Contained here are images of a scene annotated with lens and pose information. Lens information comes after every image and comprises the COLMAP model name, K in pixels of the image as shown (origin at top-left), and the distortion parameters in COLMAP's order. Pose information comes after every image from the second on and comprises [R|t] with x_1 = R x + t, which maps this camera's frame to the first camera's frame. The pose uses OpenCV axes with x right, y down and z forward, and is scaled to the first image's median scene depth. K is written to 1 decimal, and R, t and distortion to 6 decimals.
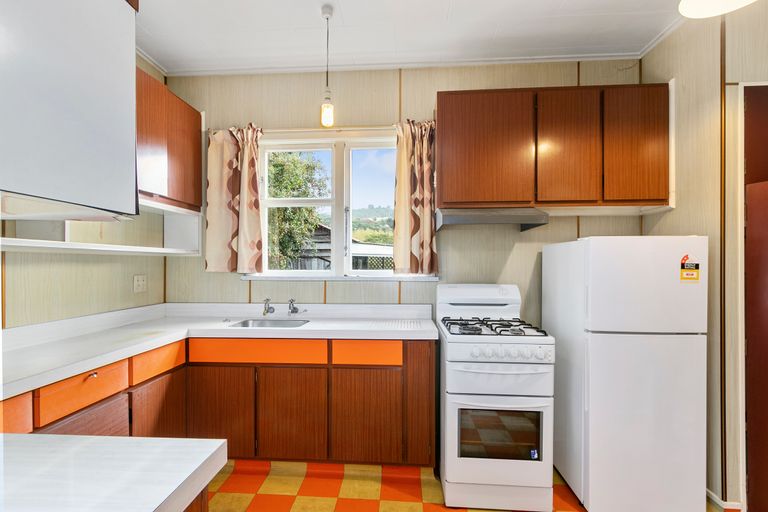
lens RADIAL K [[358.4, 0, 372.7], [0, 358.4, 265.3], [0, 0, 1]] dist [-0.000314, 0.001429]
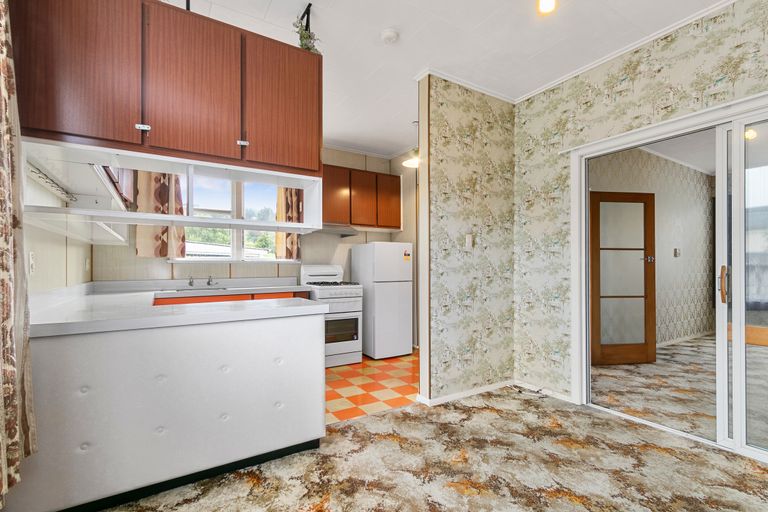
lens RADIAL K [[355.6, 0, 386.9], [0, 355.6, 268.1], [0, 0, 1]] dist [0.003345, 0.000584]
pose [[0.795792, -0.006614, 0.605534, -0.583940], [0.005584, 0.999978, 0.003583, 0.067055], [-0.605545, 0.000531, 0.795811, -0.709063]]
